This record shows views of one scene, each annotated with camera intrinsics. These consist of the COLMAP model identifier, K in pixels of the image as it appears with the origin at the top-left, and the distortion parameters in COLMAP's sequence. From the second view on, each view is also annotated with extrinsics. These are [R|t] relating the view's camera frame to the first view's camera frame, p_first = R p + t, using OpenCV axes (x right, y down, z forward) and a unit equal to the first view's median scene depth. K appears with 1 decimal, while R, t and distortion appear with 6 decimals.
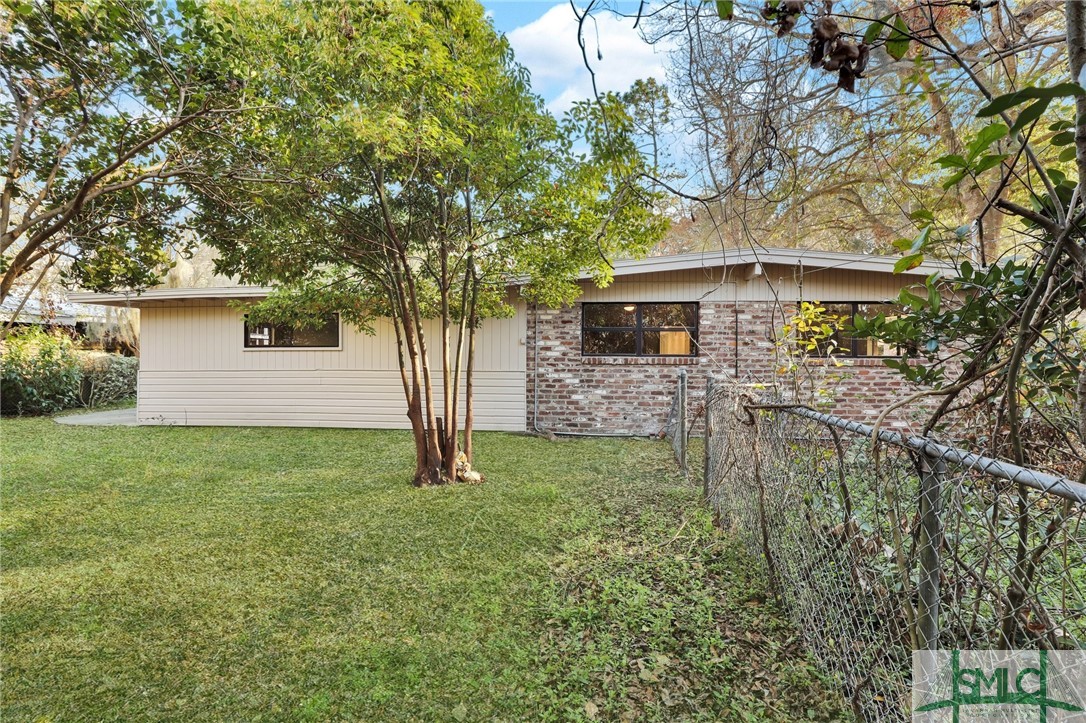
lens RADIAL K [[501.0, 0, 545.5], [0, 501.0, 359.1], [0, 0, 1]] dist [0.001401, 0.000334]
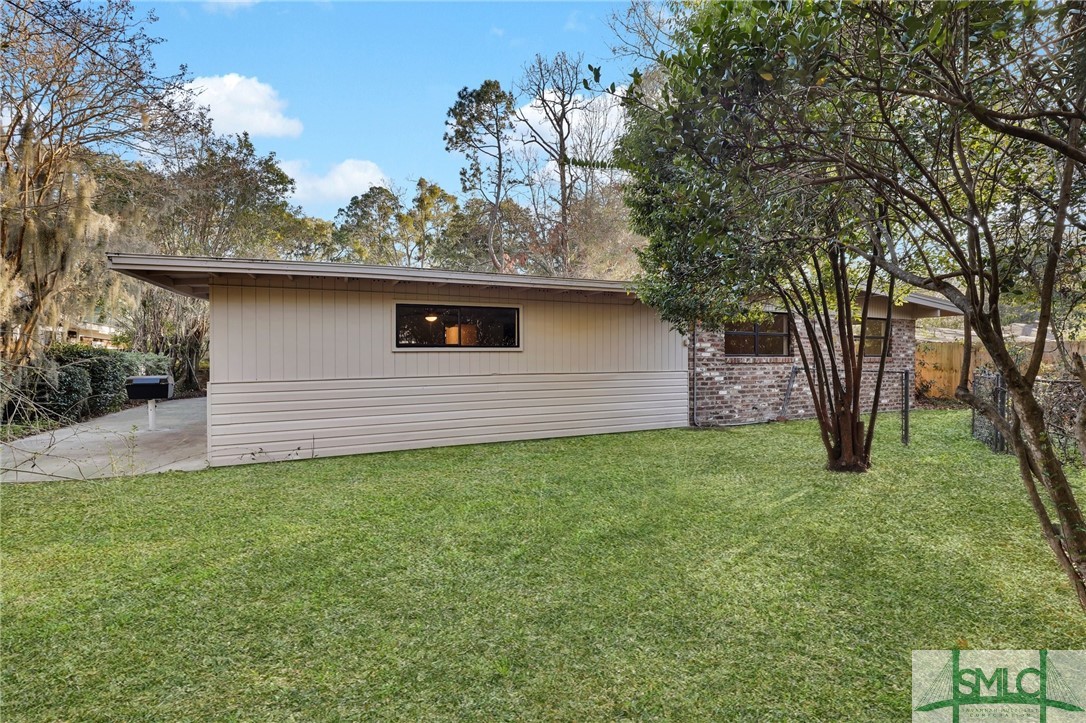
lens RADIAL K [[501.0, 0, 545.4], [0, 501.0, 360.9], [0, 0, 1]] dist [0.001401, 0.000334]
pose [[0.848877, -0.009881, 0.528498, -0.872931], [0.003420, 0.999907, 0.013202, -0.012421], [-0.528579, -0.009399, 0.848832, 0.248816]]
